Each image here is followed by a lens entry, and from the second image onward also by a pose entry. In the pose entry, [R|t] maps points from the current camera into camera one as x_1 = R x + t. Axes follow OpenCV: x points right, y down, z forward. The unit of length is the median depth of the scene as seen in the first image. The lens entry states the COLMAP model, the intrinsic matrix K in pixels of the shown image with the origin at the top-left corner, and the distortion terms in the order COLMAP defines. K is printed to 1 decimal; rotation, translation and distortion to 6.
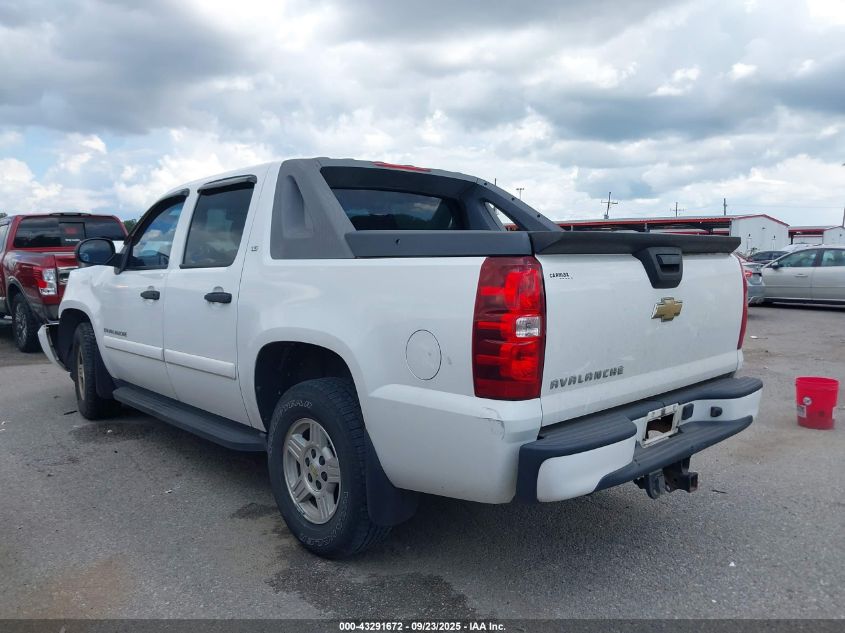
lens RADIAL K [[676.3, 0, 437.4], [0, 676.3, 294.7], [0, 0, 1]] dist [0.015766, -0.005343]
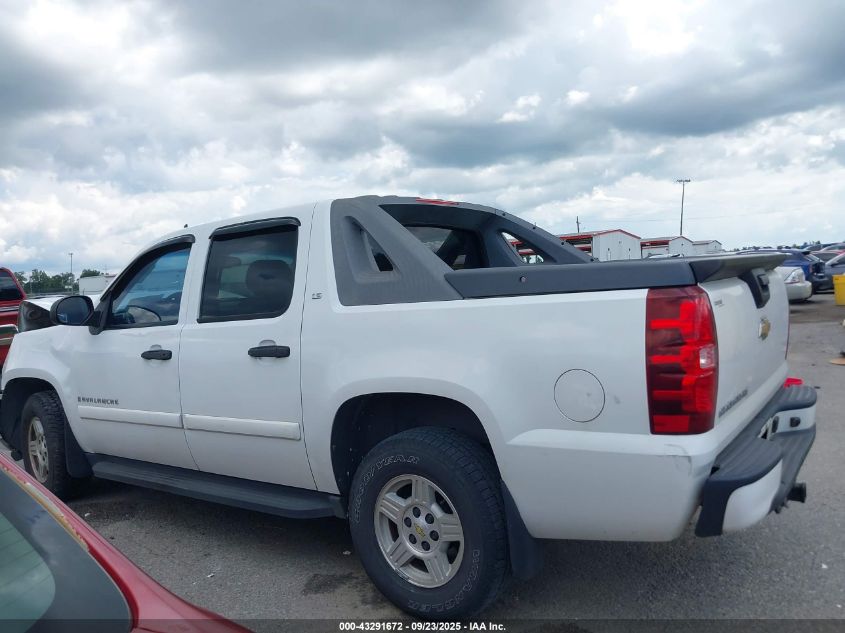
lens RADIAL K [[676.3, 0, 437.4], [0, 676.3, 294.7], [0, 0, 1]] dist [0.015766, -0.005343]
pose [[0.979898, -0.068695, 0.187298, -0.305620], [0.076223, 0.996535, -0.033282, -0.028818], [-0.184363, 0.046889, 0.981739, 0.070181]]
